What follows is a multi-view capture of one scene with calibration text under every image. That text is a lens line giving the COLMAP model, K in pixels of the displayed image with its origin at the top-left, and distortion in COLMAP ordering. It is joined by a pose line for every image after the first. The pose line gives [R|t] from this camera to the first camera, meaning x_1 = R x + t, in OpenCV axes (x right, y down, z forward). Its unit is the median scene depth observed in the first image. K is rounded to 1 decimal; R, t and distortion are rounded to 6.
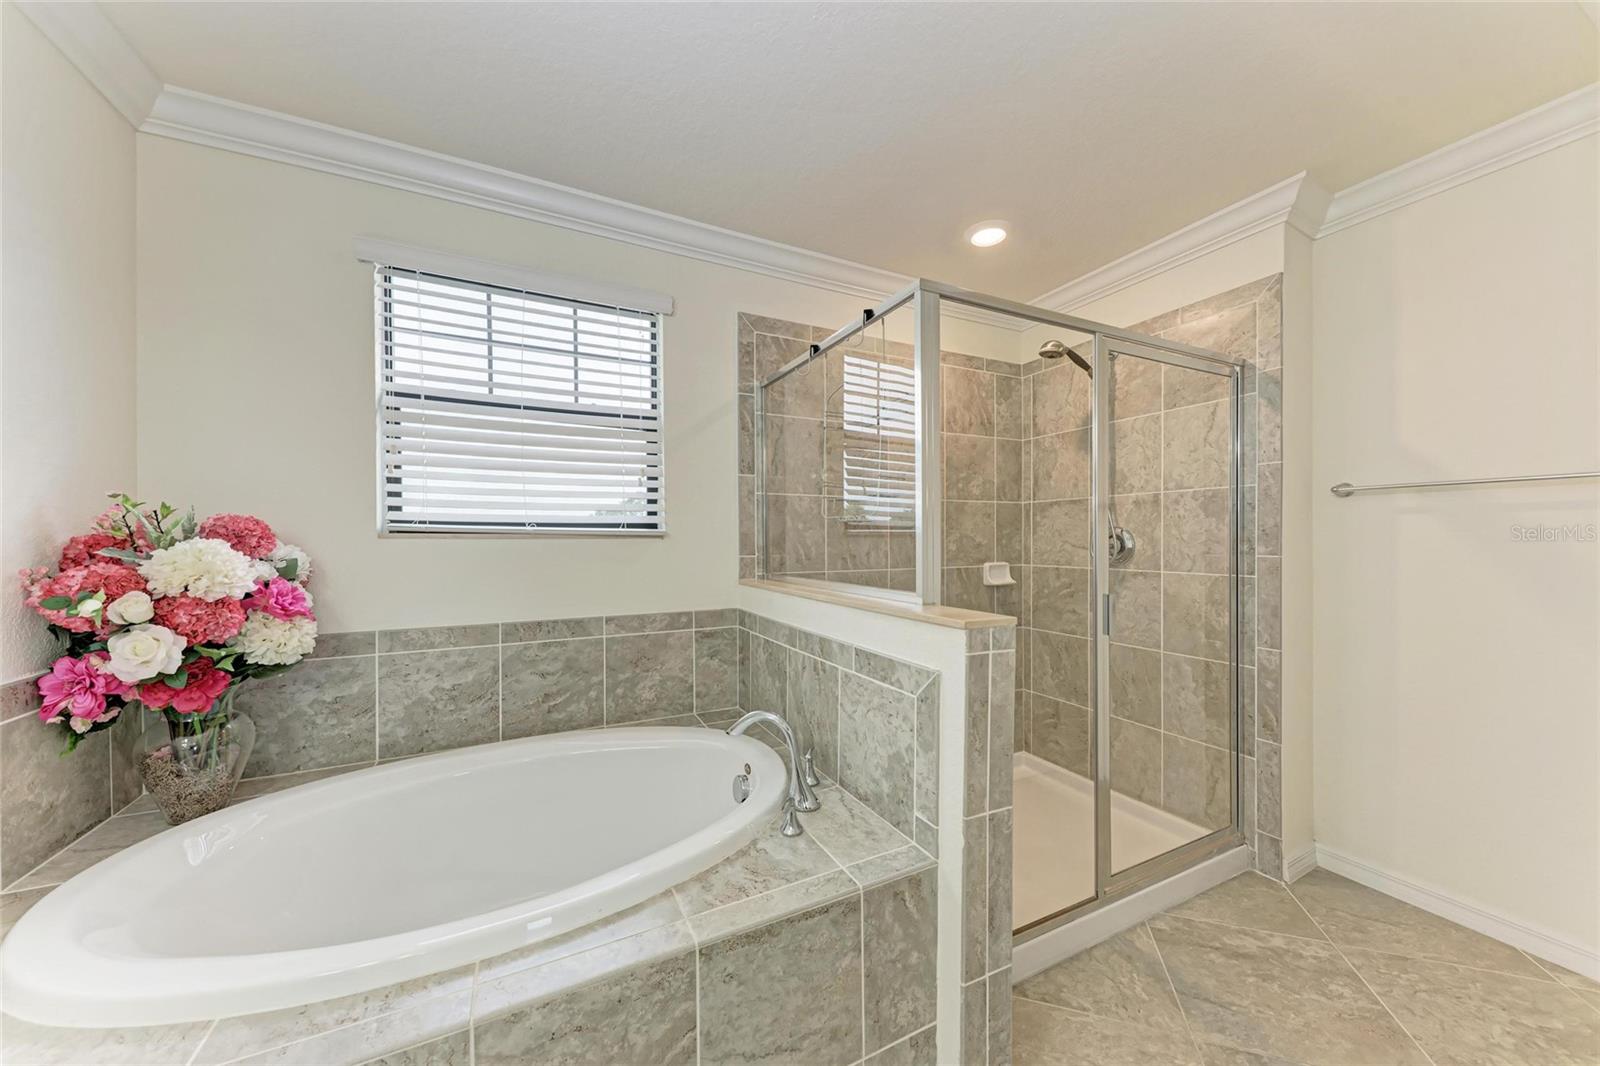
lens RADIAL K [[557.1, 0, 798.3], [0, 557.1, 541.5], [0, 0, 1]] dist [0.015310, -0.007622]
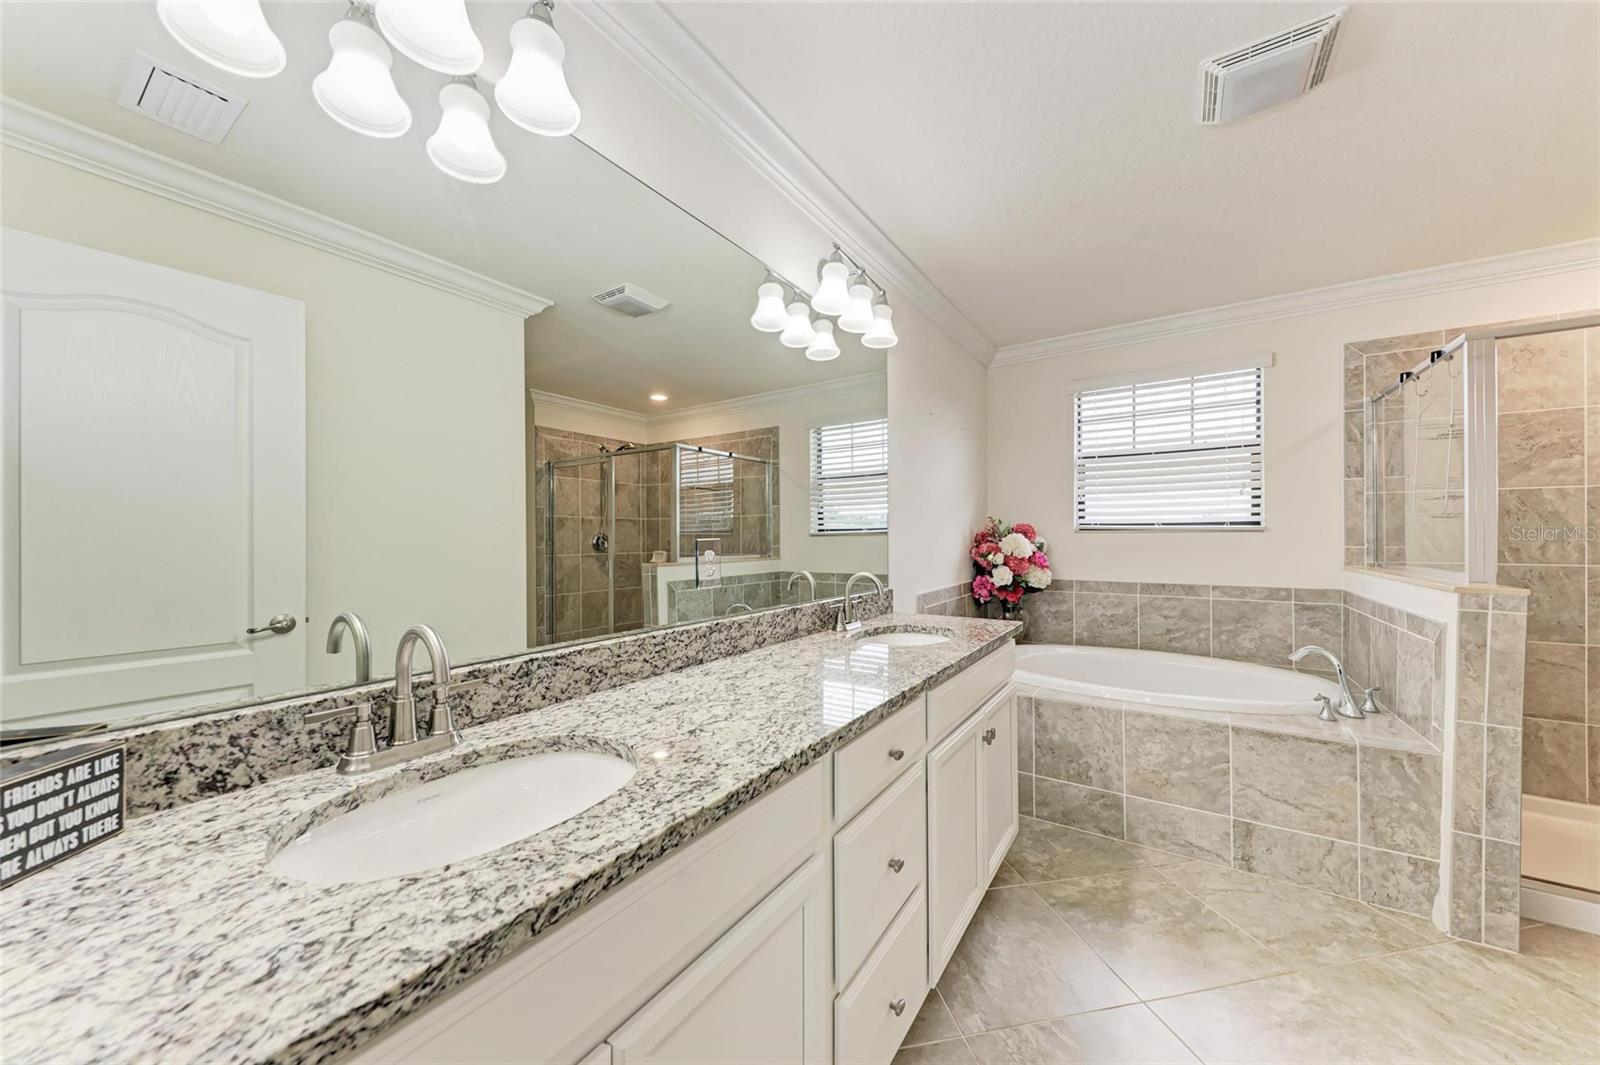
lens RADIAL K [[557.1, 0, 798.3], [0, 557.1, 541.0], [0, 0, 1]] dist [0.015310, -0.007622]
pose [[0.498368, 0.007353, -0.866934, 0.441103], [0.000499, 0.999961, 0.008768, 0.003695], [0.866965, -0.004802, 0.498345, -0.772474]]
